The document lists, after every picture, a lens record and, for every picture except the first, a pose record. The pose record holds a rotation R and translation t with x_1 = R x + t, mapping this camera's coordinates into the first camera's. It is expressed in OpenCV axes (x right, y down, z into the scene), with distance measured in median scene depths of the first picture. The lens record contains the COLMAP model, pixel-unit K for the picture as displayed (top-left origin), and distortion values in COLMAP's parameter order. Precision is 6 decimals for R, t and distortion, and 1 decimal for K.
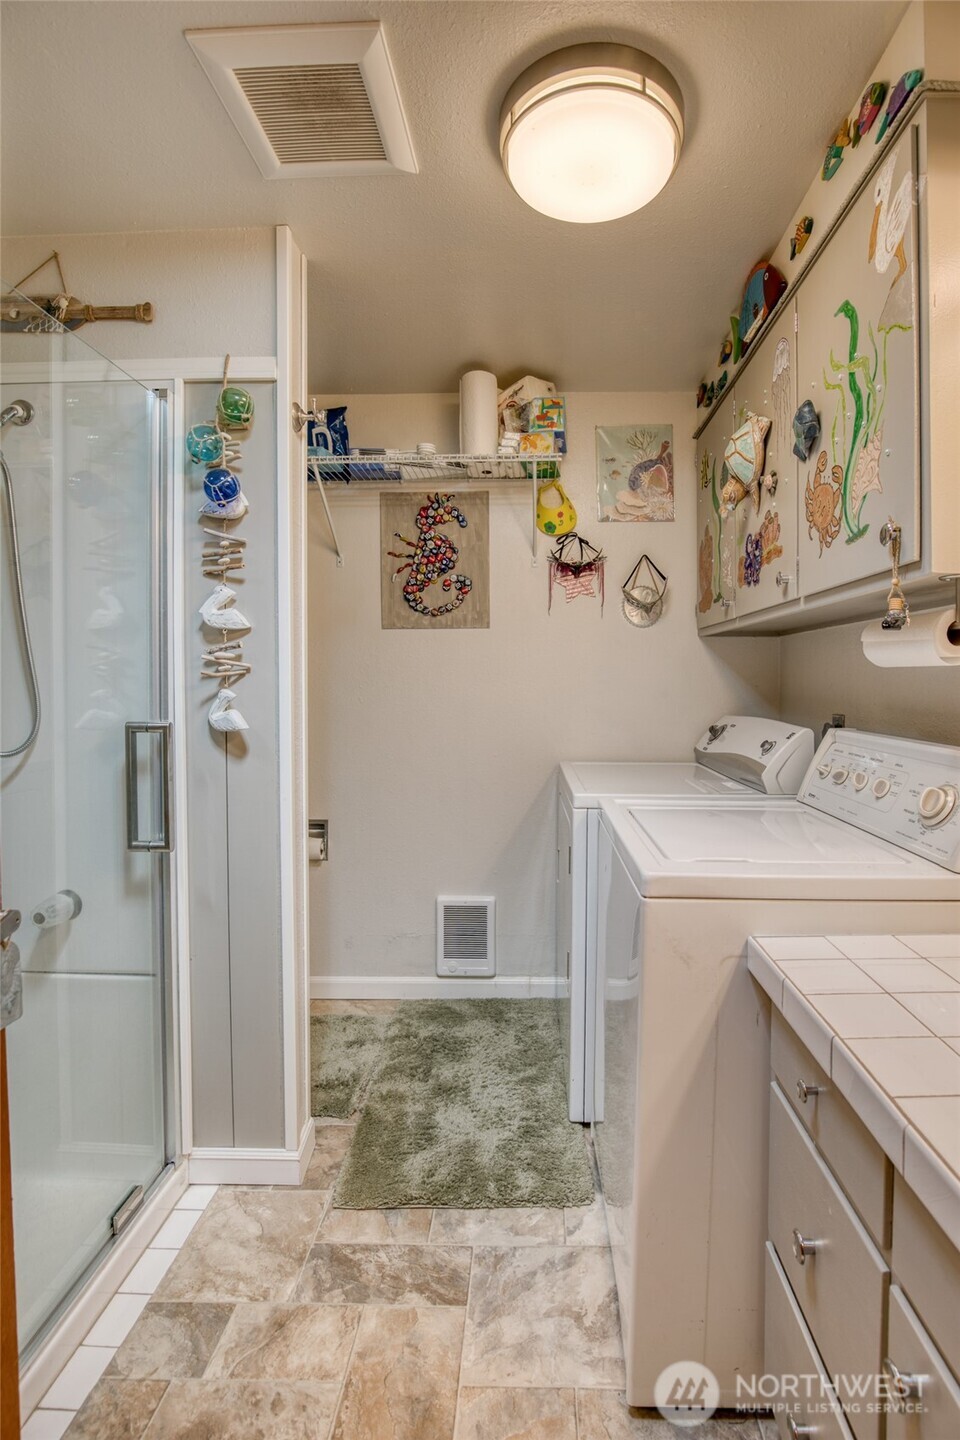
lens RADIAL K [[694.9, 0, 478.9], [0, 694.9, 694.8], [0, 0, 1]] dist [-0.031053, 0.002664]
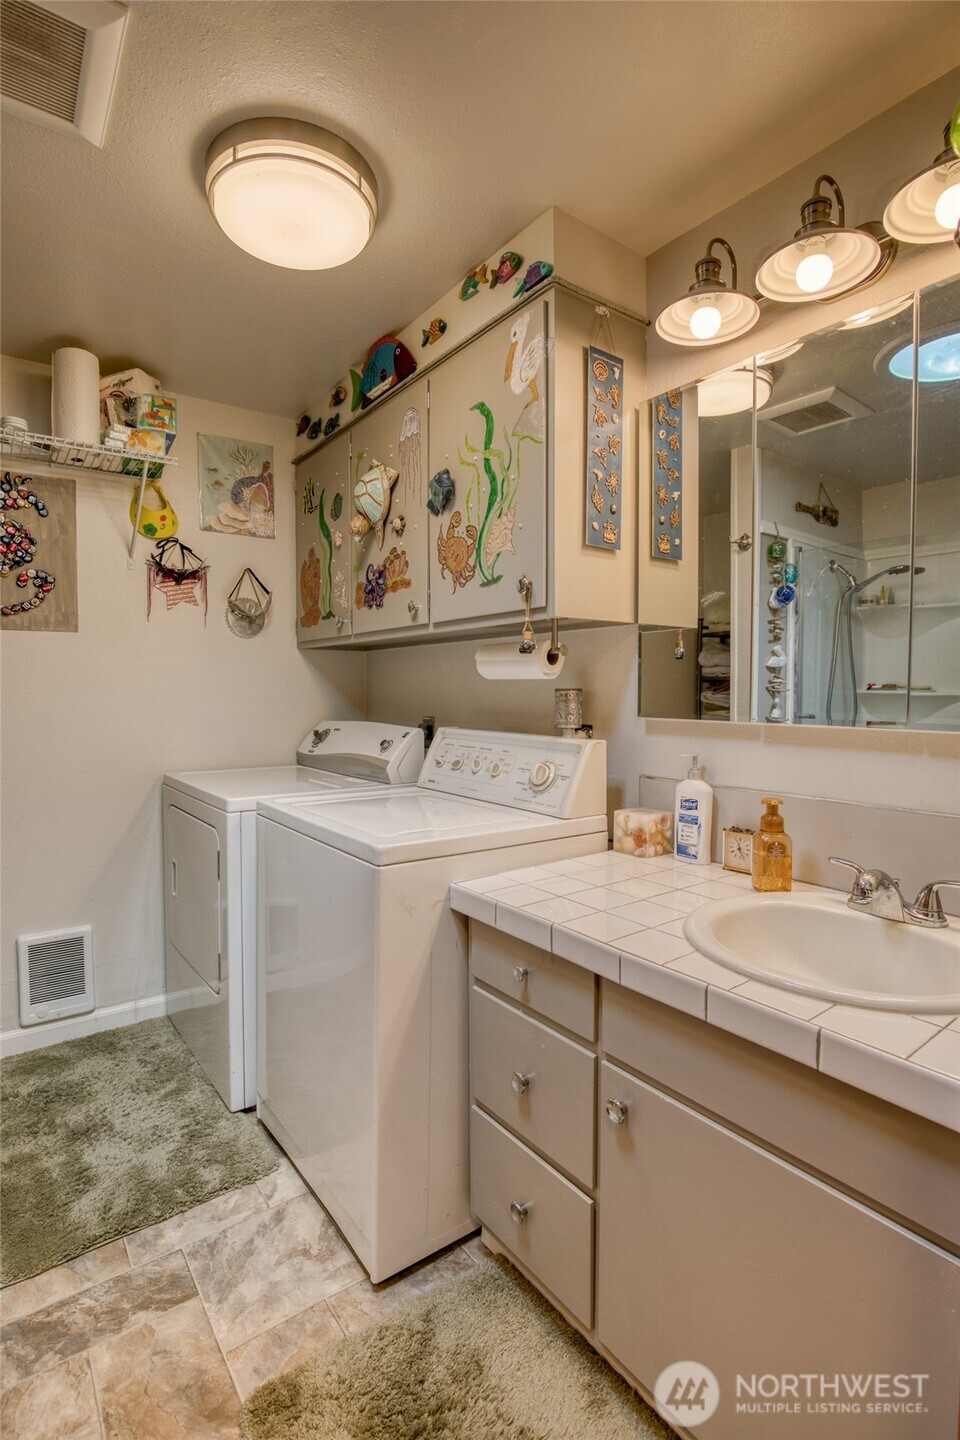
lens RADIAL K [[677.8, 0, 480.0], [0, 677.8, 720.0], [0, 0, 1]] dist [-0.031859, 0.005219]
pose [[0.799575, -0.027762, 0.599924, -0.162680], [0.012918, 0.999495, 0.029034, 0.000101], [-0.600427, -0.015465, 0.799530, -0.031196]]
